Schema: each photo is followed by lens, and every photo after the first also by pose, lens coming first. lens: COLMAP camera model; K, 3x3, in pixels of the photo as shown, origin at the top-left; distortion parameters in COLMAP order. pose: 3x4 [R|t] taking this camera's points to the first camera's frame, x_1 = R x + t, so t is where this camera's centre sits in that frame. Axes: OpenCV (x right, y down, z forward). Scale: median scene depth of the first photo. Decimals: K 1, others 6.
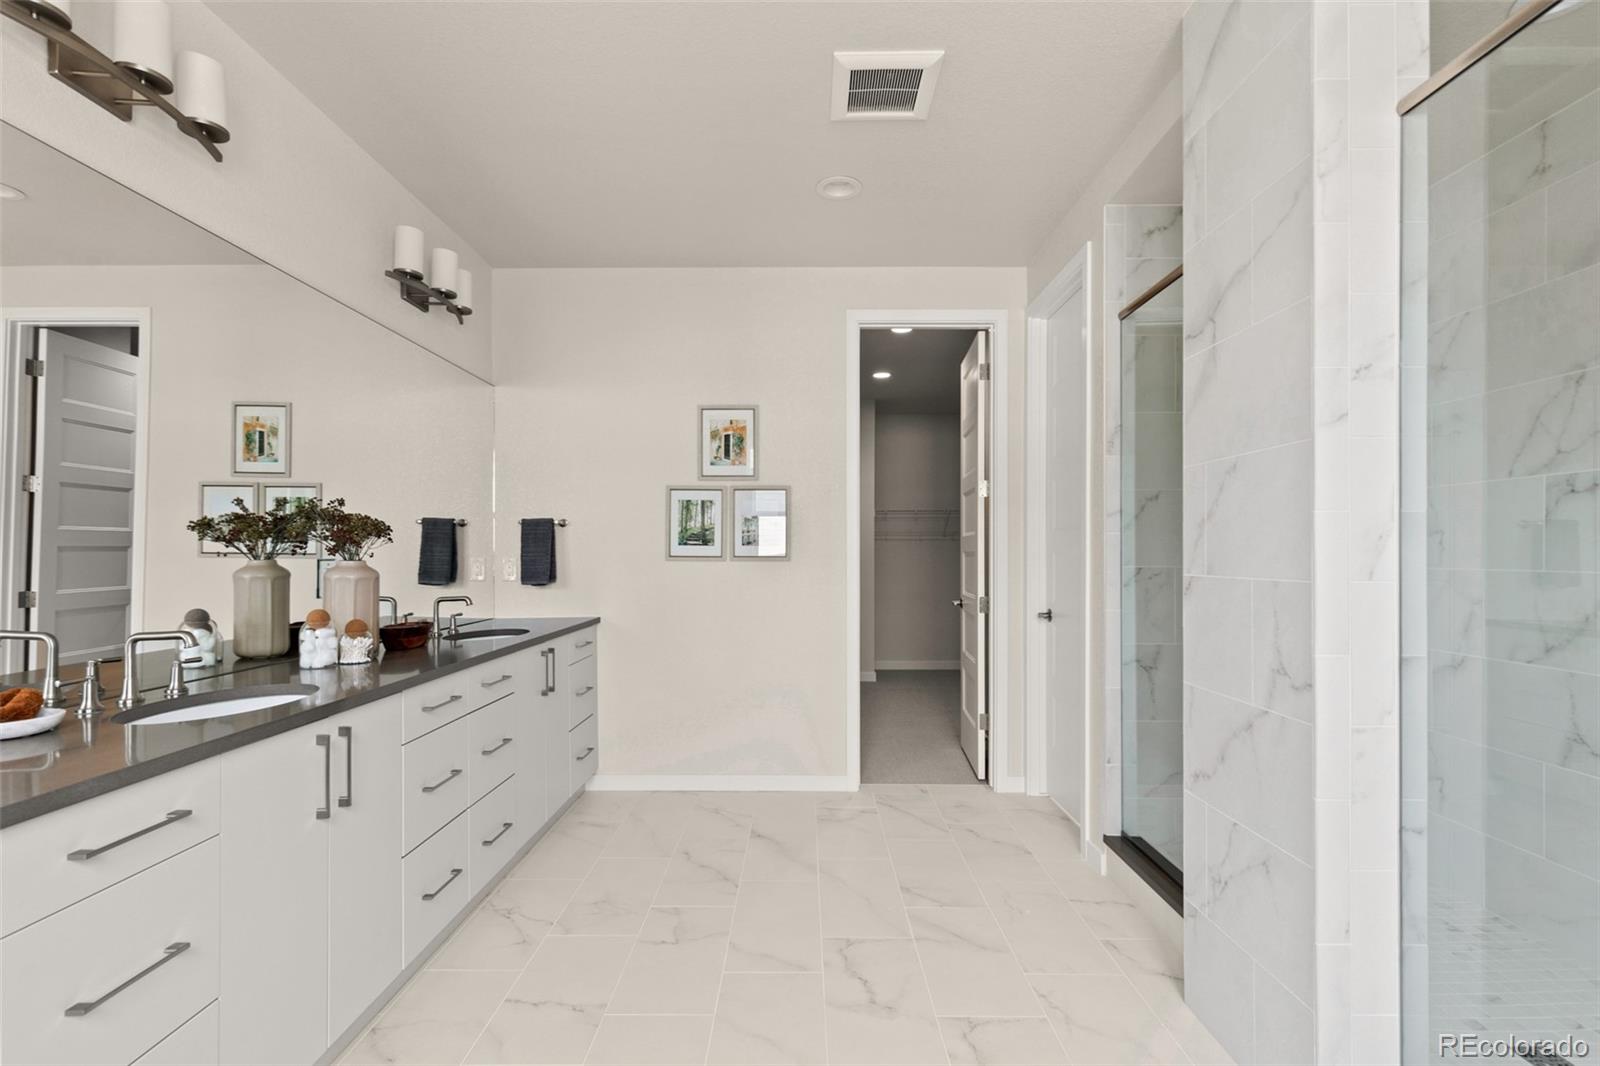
lens RADIAL K [[721.5, 0, 800.2], [0, 721.5, 548.0], [0, 0, 1]] dist [0.002268, -0.002996]
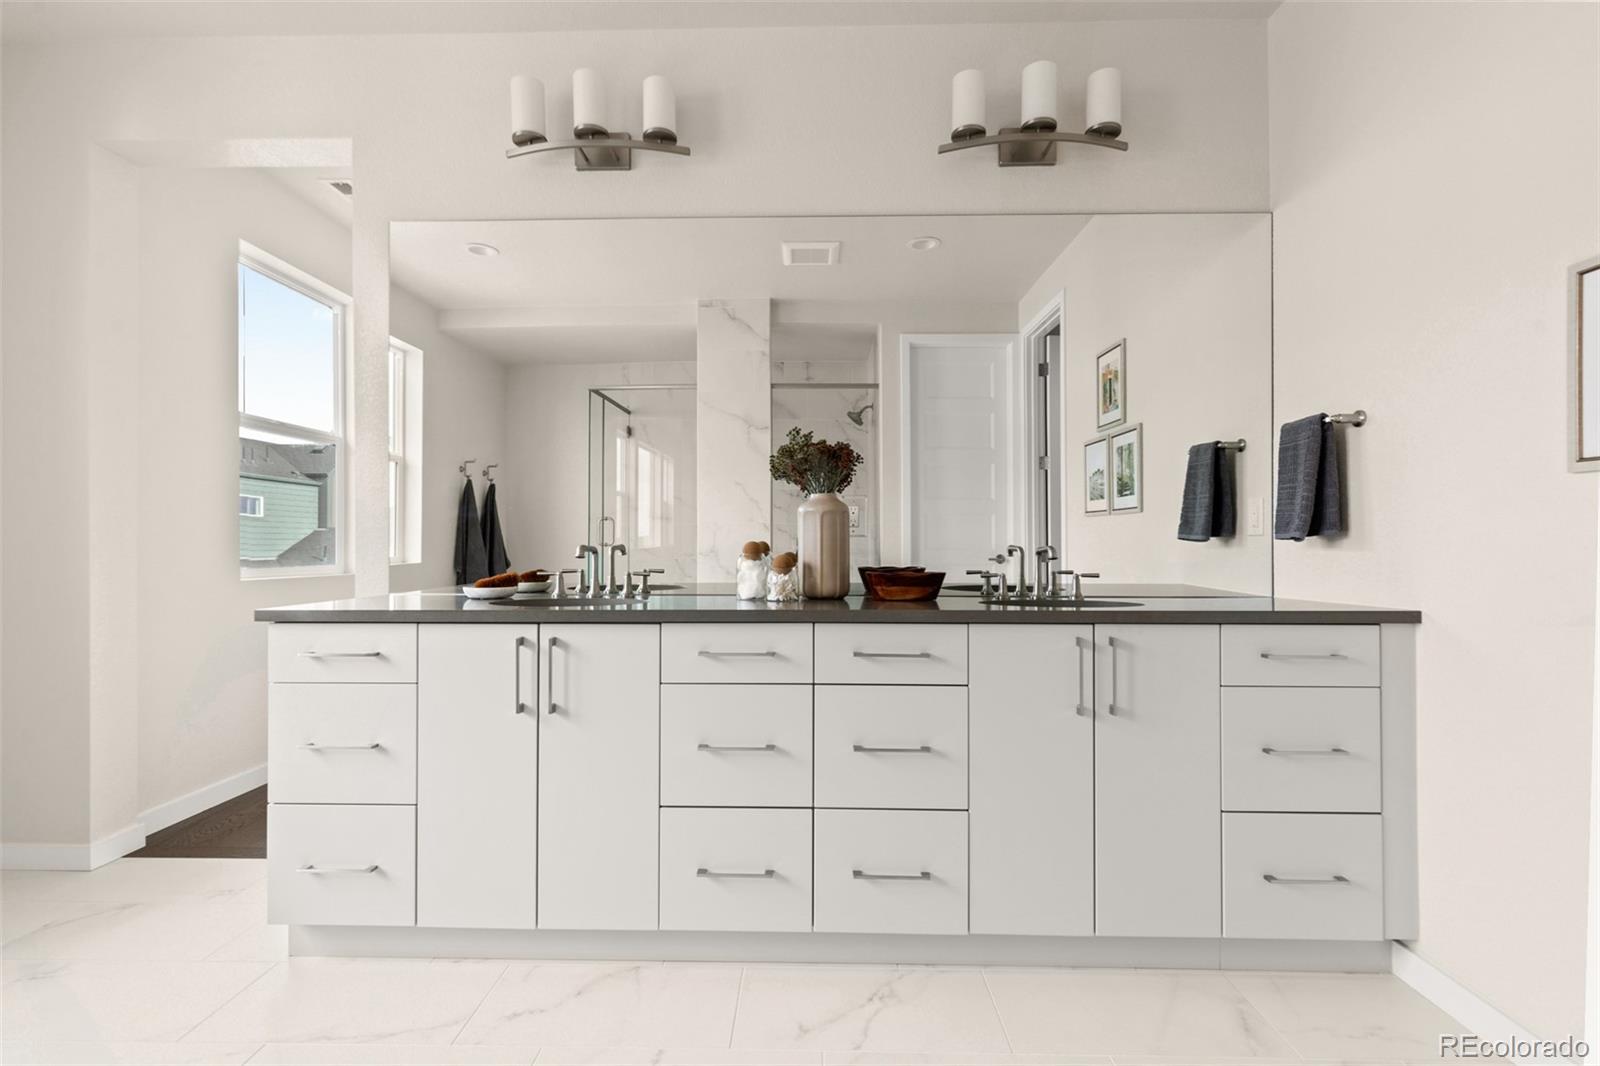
lens RADIAL K [[721.5, 0, 791.0], [0, 721.5, 544.1], [0, 0, 1]] dist [0.002268, -0.002996]
pose [[-0.010709, -0.001259, -0.999942, 0.186922], [0.001943, 0.999997, -0.001280, 0.054539], [0.999941, -0.001956, -0.010706, 0.623105]]
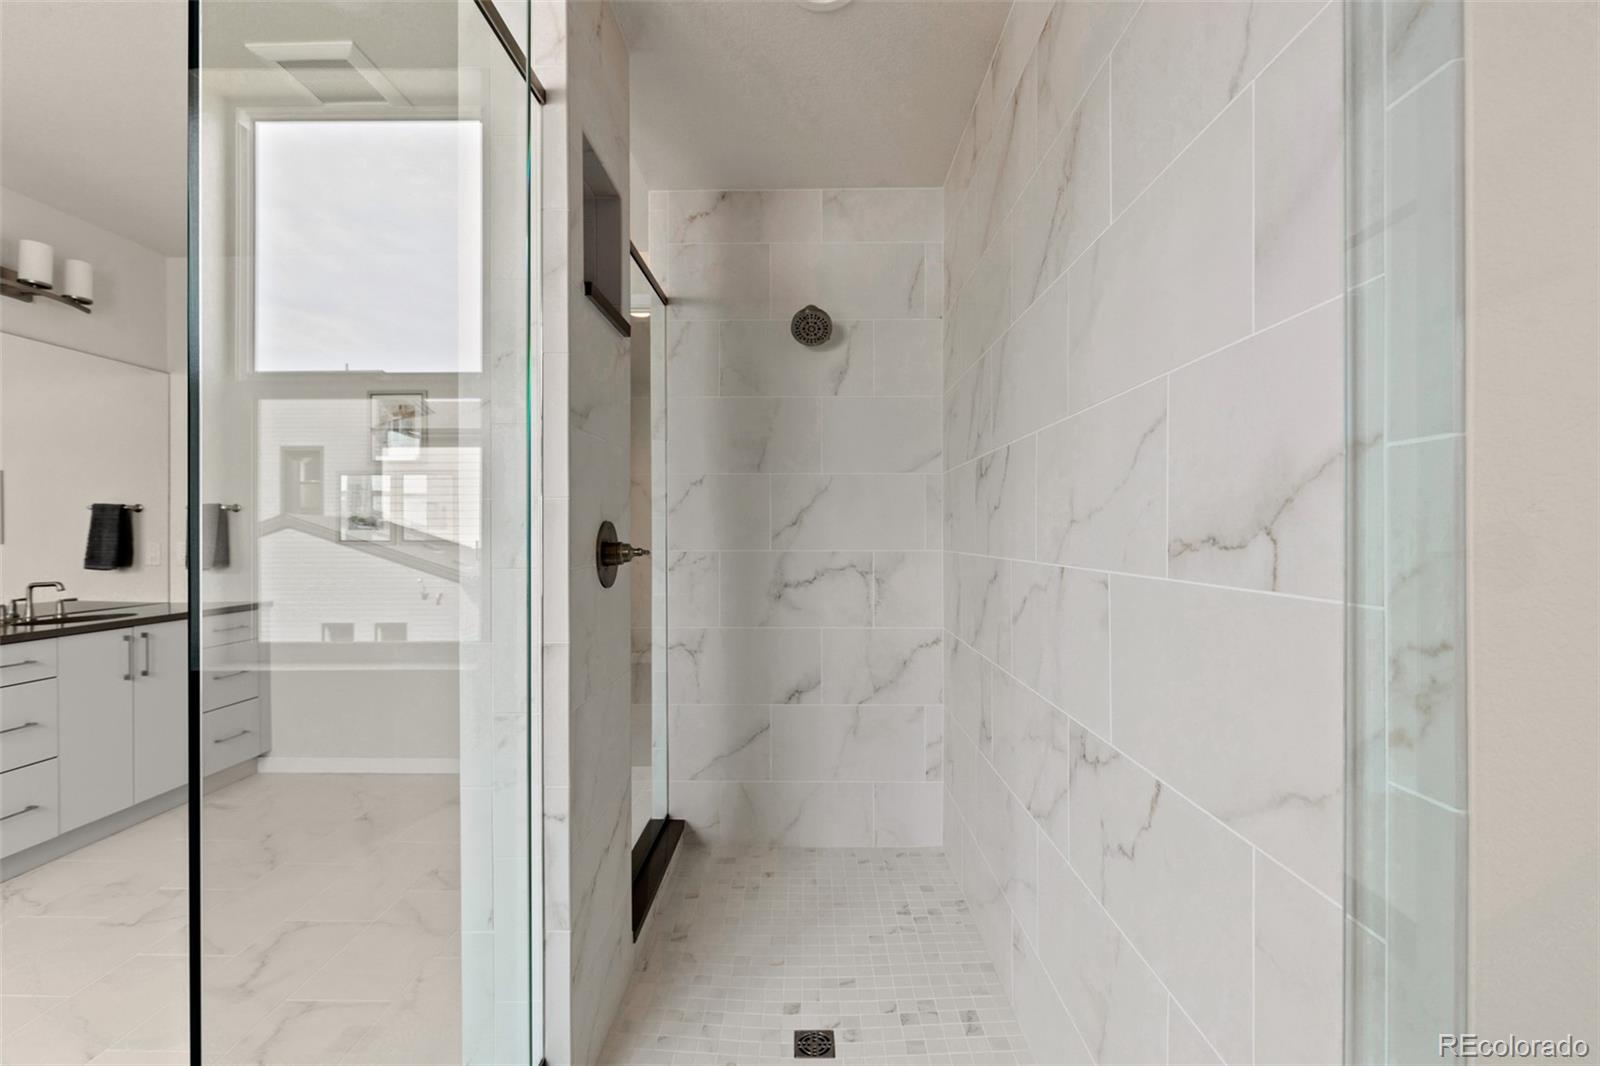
lens RADIAL K [[721.5, 0, 795.4], [0, 721.5, 526.3], [0, 0, 1]] dist [0.002268, -0.002996]
pose [[0.999913, -0.003435, -0.012756, 0.481142], [0.003397, 0.999990, -0.003046, -0.003201], [0.012766, 0.003002, 0.999914, 0.000091]]
